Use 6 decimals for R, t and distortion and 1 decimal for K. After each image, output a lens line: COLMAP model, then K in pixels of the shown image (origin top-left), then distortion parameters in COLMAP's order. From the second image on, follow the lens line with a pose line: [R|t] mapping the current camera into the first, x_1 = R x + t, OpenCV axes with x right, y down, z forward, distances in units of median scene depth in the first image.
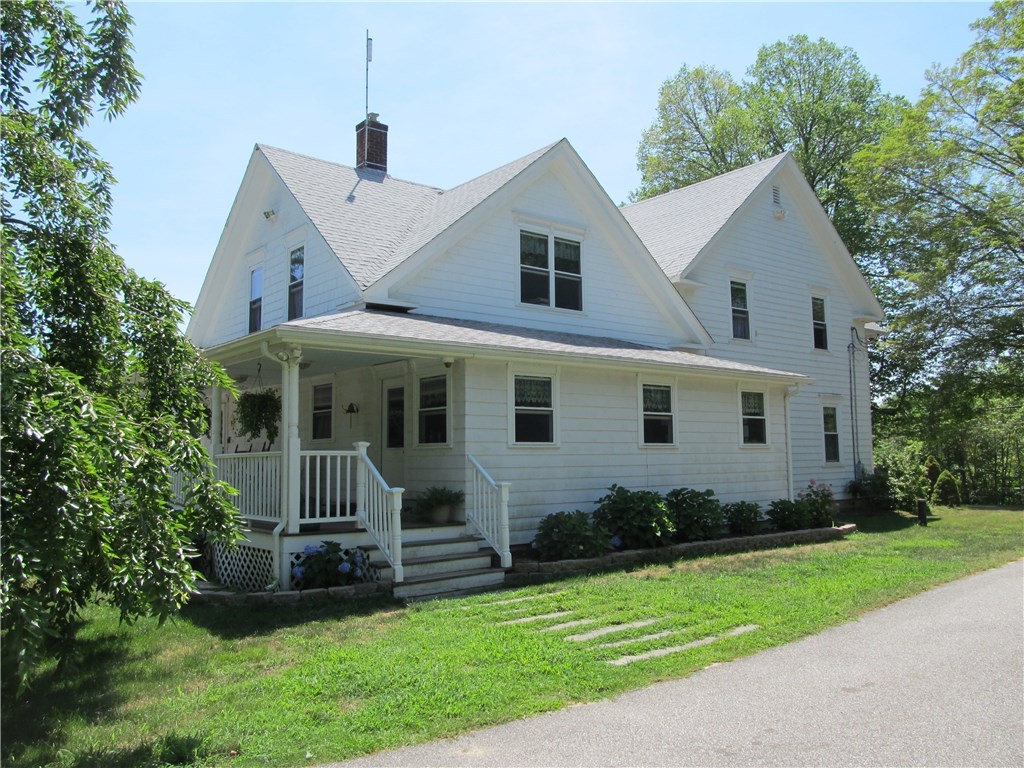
lens RADIAL K [[838.6, 0, 512.0], [0, 838.6, 384.0], [0, 0, 1]] dist [-0.075271, 0.044313]
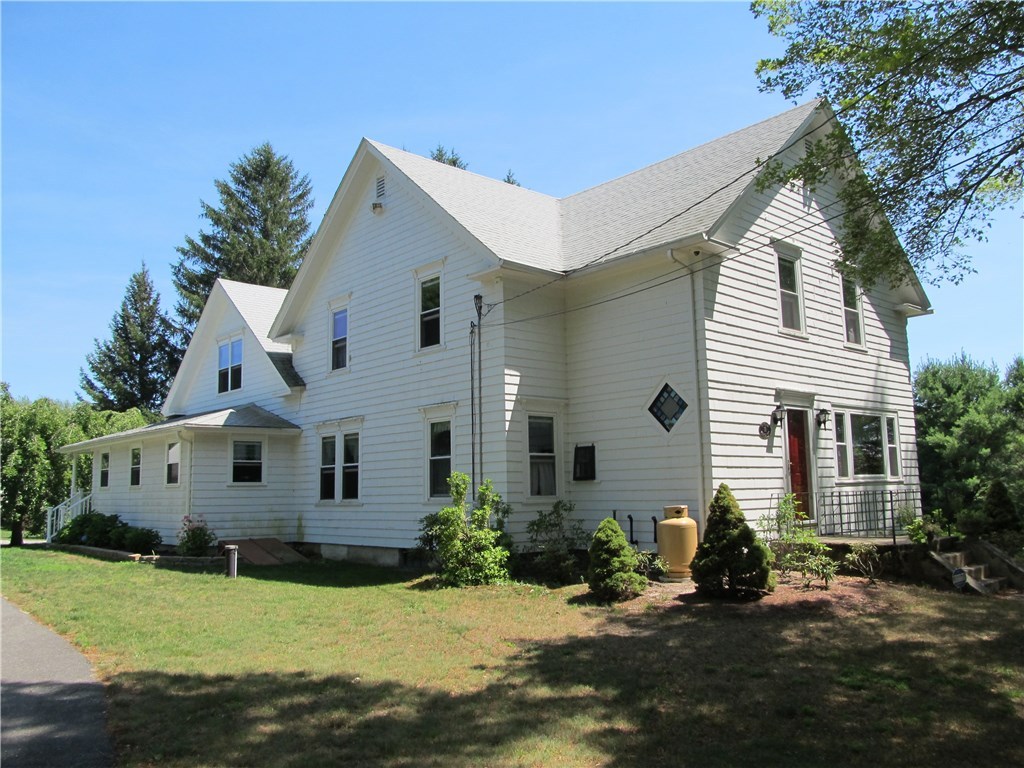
lens RADIAL K [[838.6, 0, 512.0], [0, 838.6, 384.0], [0, 0, 1]] dist [-0.075271, 0.044313]
pose [[0.037782, -0.111732, -0.993020, 1.124585], [0.114444, 0.987675, -0.106777, 0.081164], [0.992711, -0.109611, 0.050103, 1.034475]]
